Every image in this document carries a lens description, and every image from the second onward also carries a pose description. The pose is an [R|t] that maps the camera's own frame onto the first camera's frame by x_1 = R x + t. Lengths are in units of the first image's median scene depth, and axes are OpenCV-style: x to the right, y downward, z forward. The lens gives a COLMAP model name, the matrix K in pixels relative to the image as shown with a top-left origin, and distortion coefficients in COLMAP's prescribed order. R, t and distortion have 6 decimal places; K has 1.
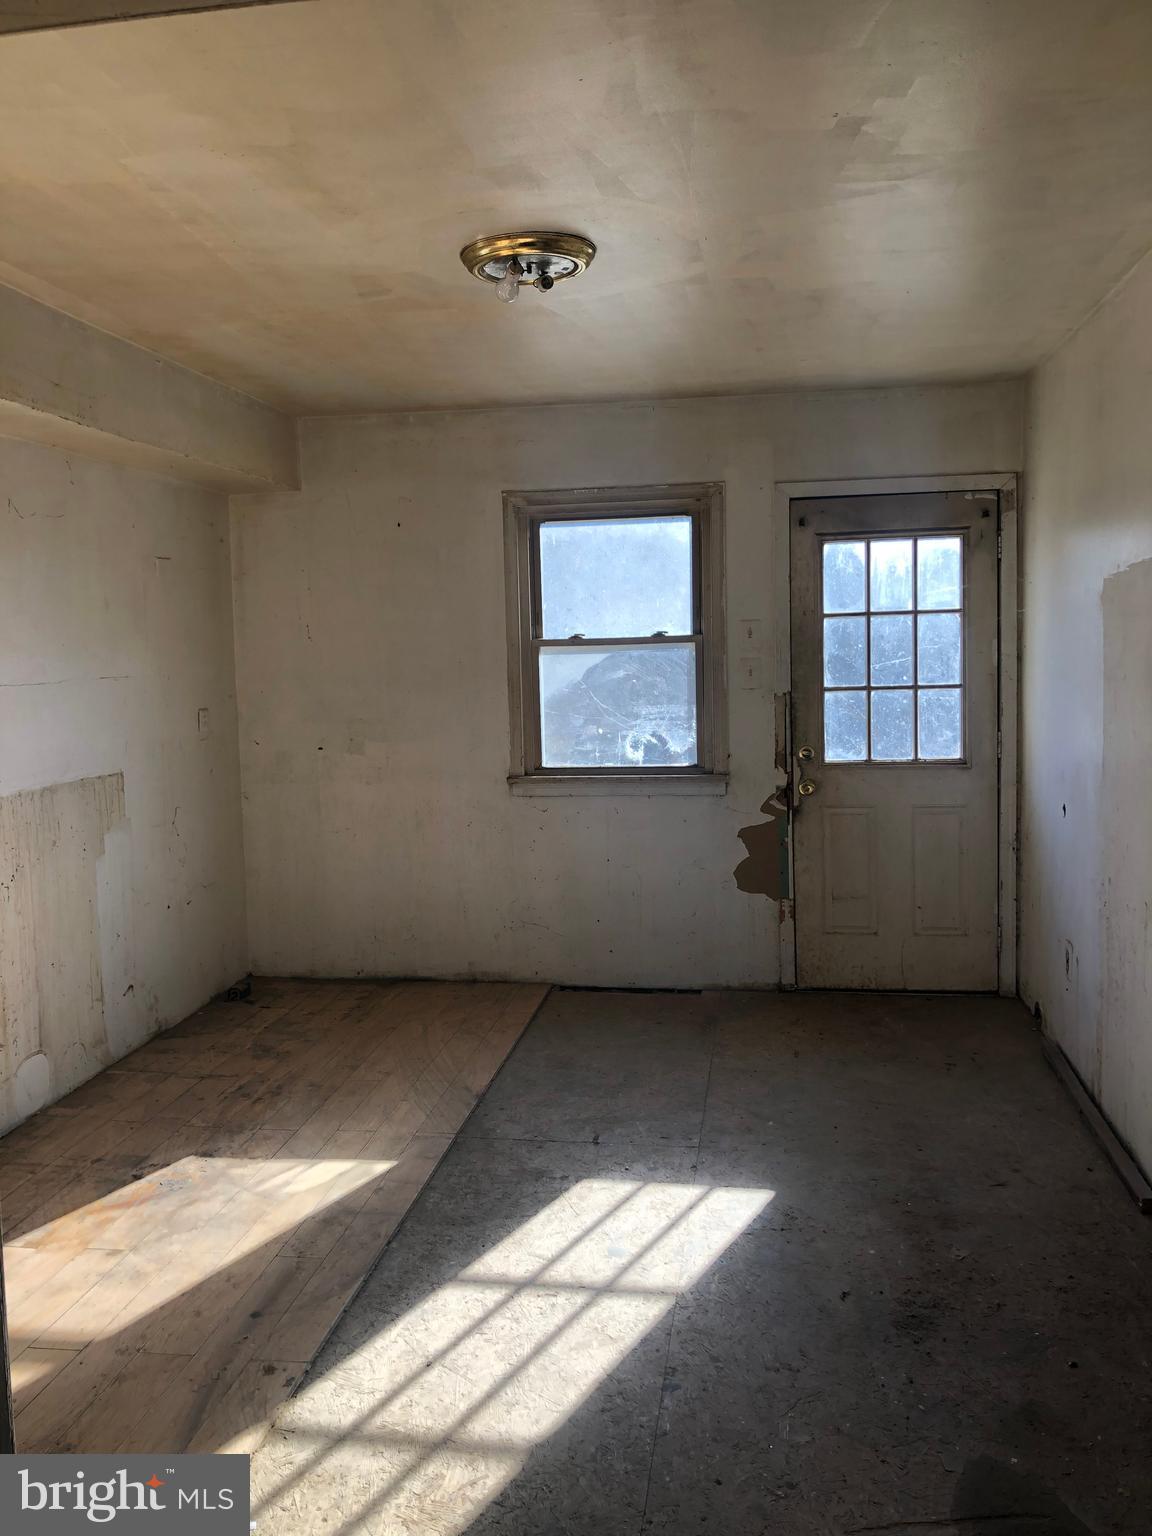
lens RADIAL K [[1250.3, 0, 567.2], [0, 1250.3, 740.9], [0, 0, 1]] dist [0.030288, -0.017548]
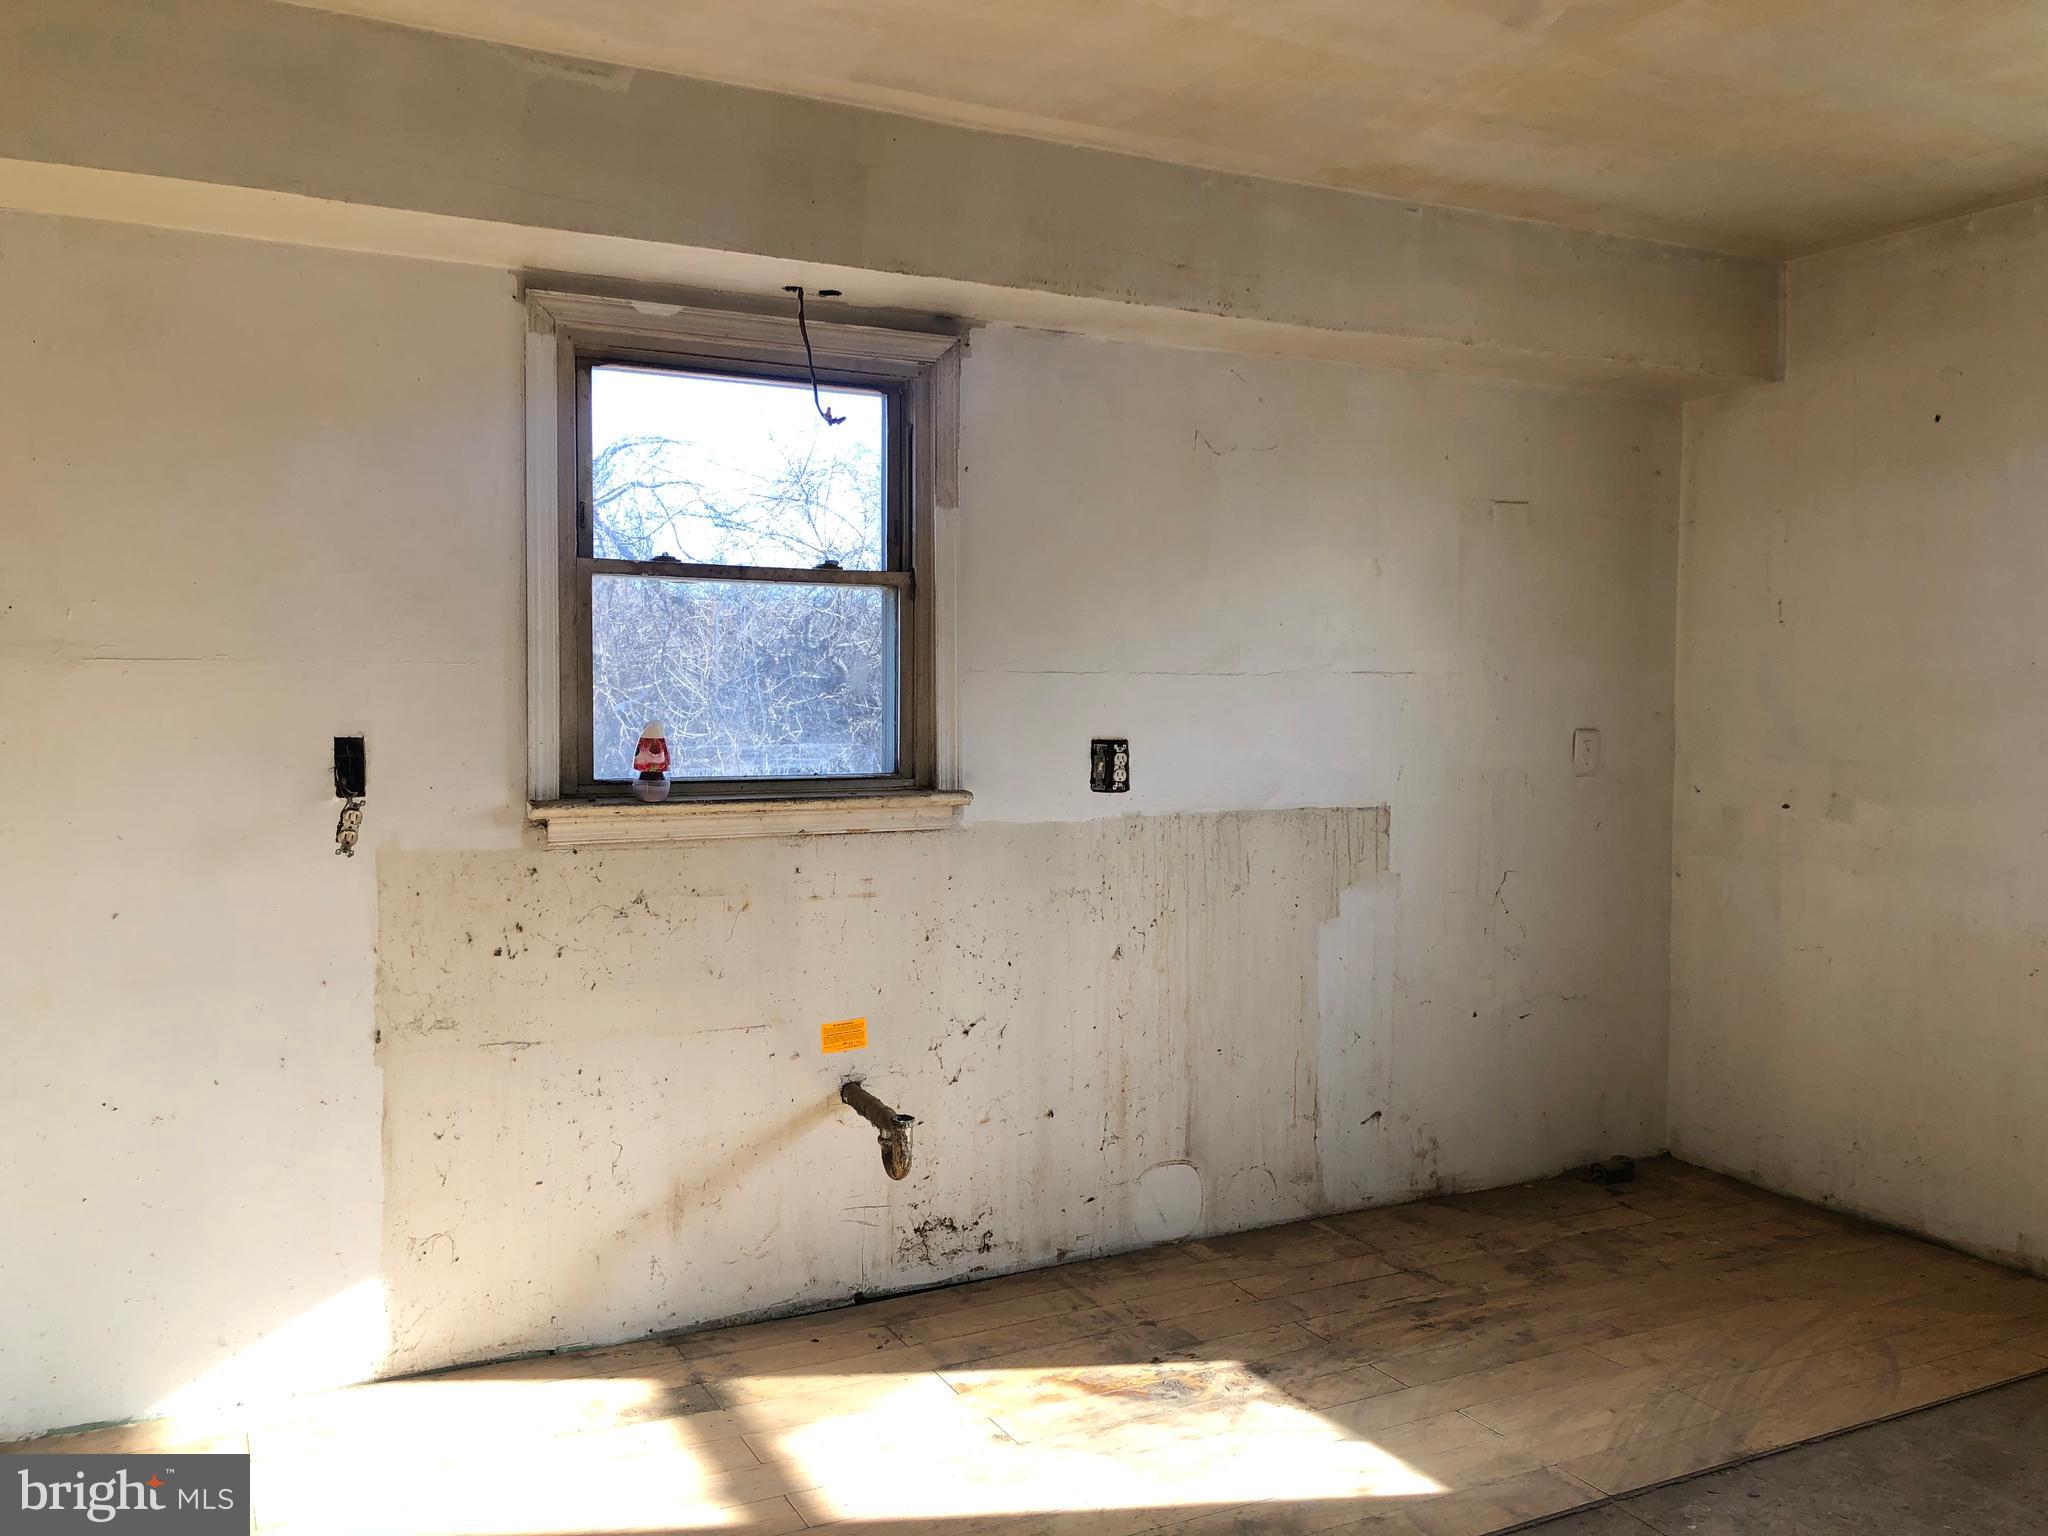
lens RADIAL K [[1667.1, 0, 1021.8], [0, 1667.1, 741.1], [0, 0, 1]] dist [0.030288, -0.017548]
pose [[0.601225, 0.051806, -0.797399, 0.281437], [-0.078588, 0.996892, 0.005513, -0.000860], [0.795206, 0.059351, 0.603428, 0.283890]]
